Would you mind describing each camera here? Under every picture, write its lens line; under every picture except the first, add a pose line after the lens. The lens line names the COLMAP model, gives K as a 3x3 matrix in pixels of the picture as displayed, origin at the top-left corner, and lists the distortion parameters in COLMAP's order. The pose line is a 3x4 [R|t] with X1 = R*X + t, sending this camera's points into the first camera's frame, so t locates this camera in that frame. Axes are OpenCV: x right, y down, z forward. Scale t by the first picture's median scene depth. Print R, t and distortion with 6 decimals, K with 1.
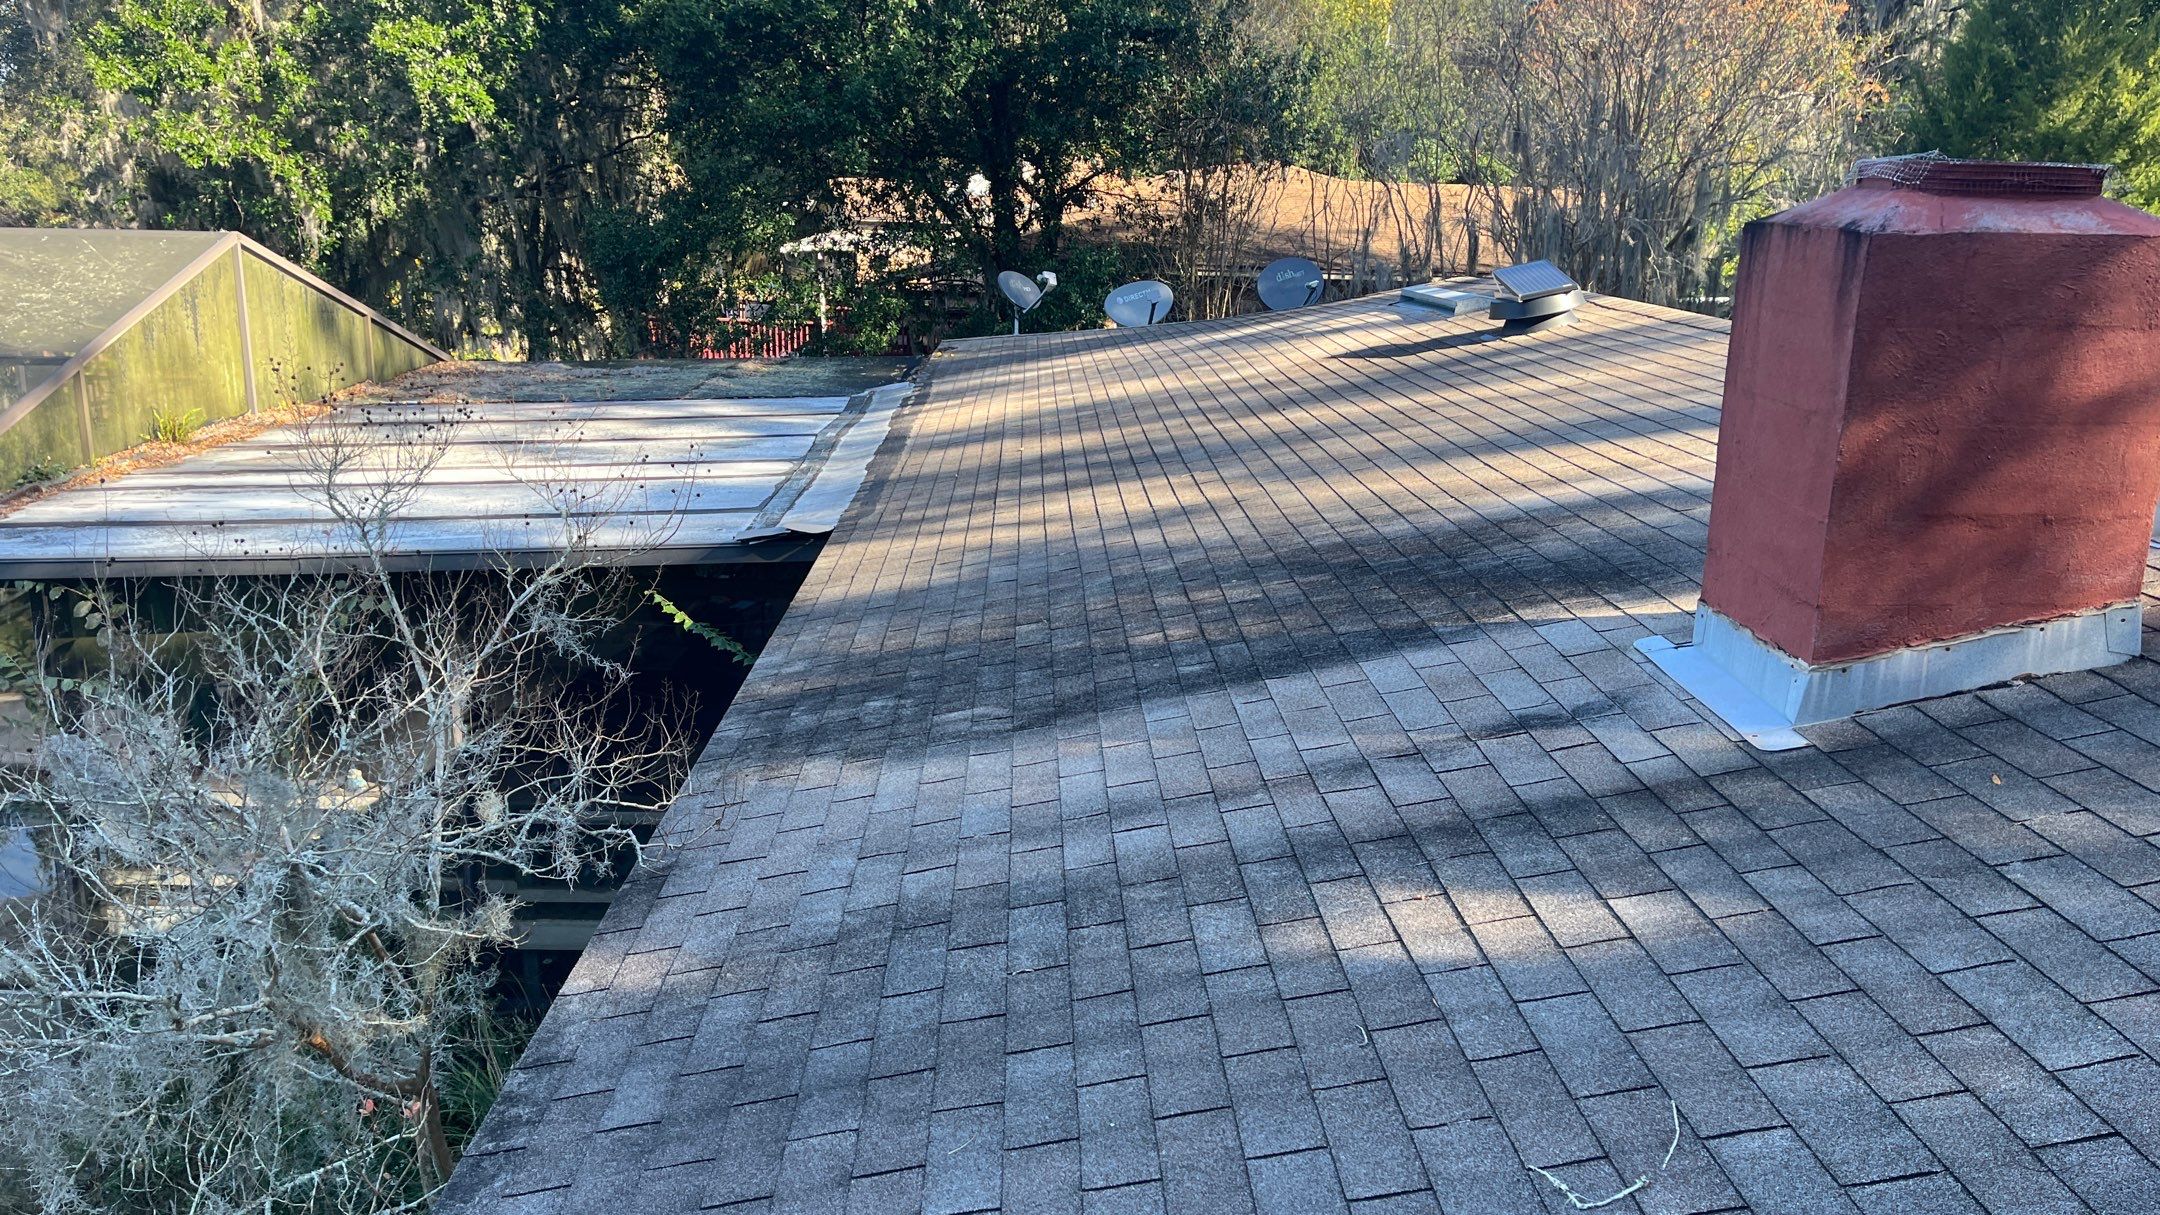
lens RADIAL K [[1570.8, 0, 1041.4], [0, 1570.8, 611.6], [0, 0, 1]] dist [0.090735, -0.121205]
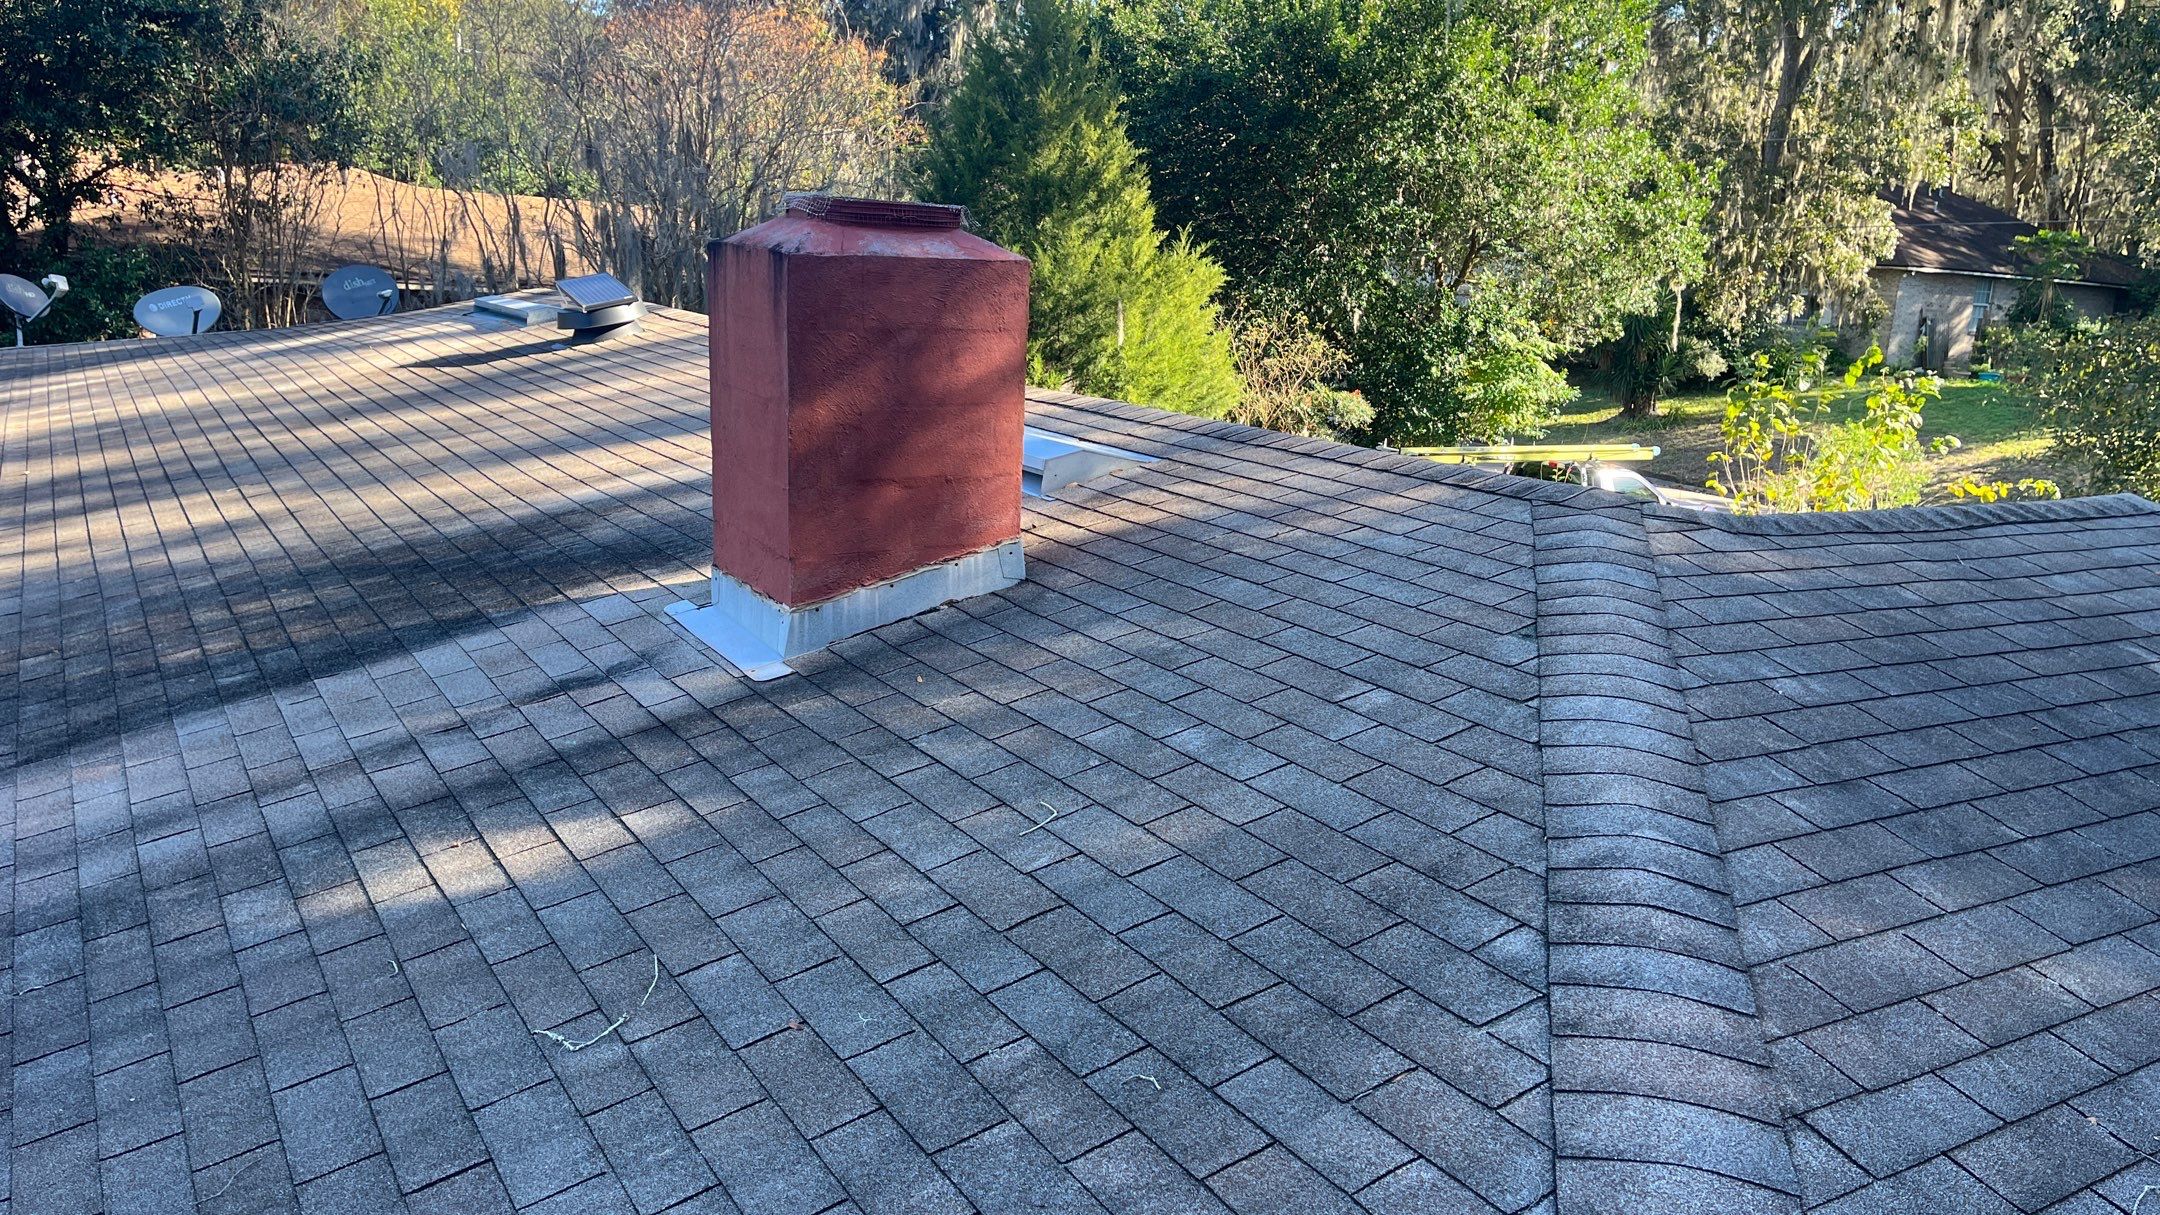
lens RADIAL K [[1570.8, 0, 1041.4], [0, 1570.8, 611.6], [0, 0, 1]] dist [0.090735, -0.121205]
pose [[0.858472, -0.094751, 0.504031, 0.031907], [0.099049, 0.994914, 0.018328, 0.026333], [-0.503204, 0.034189, 0.863491, -0.108005]]
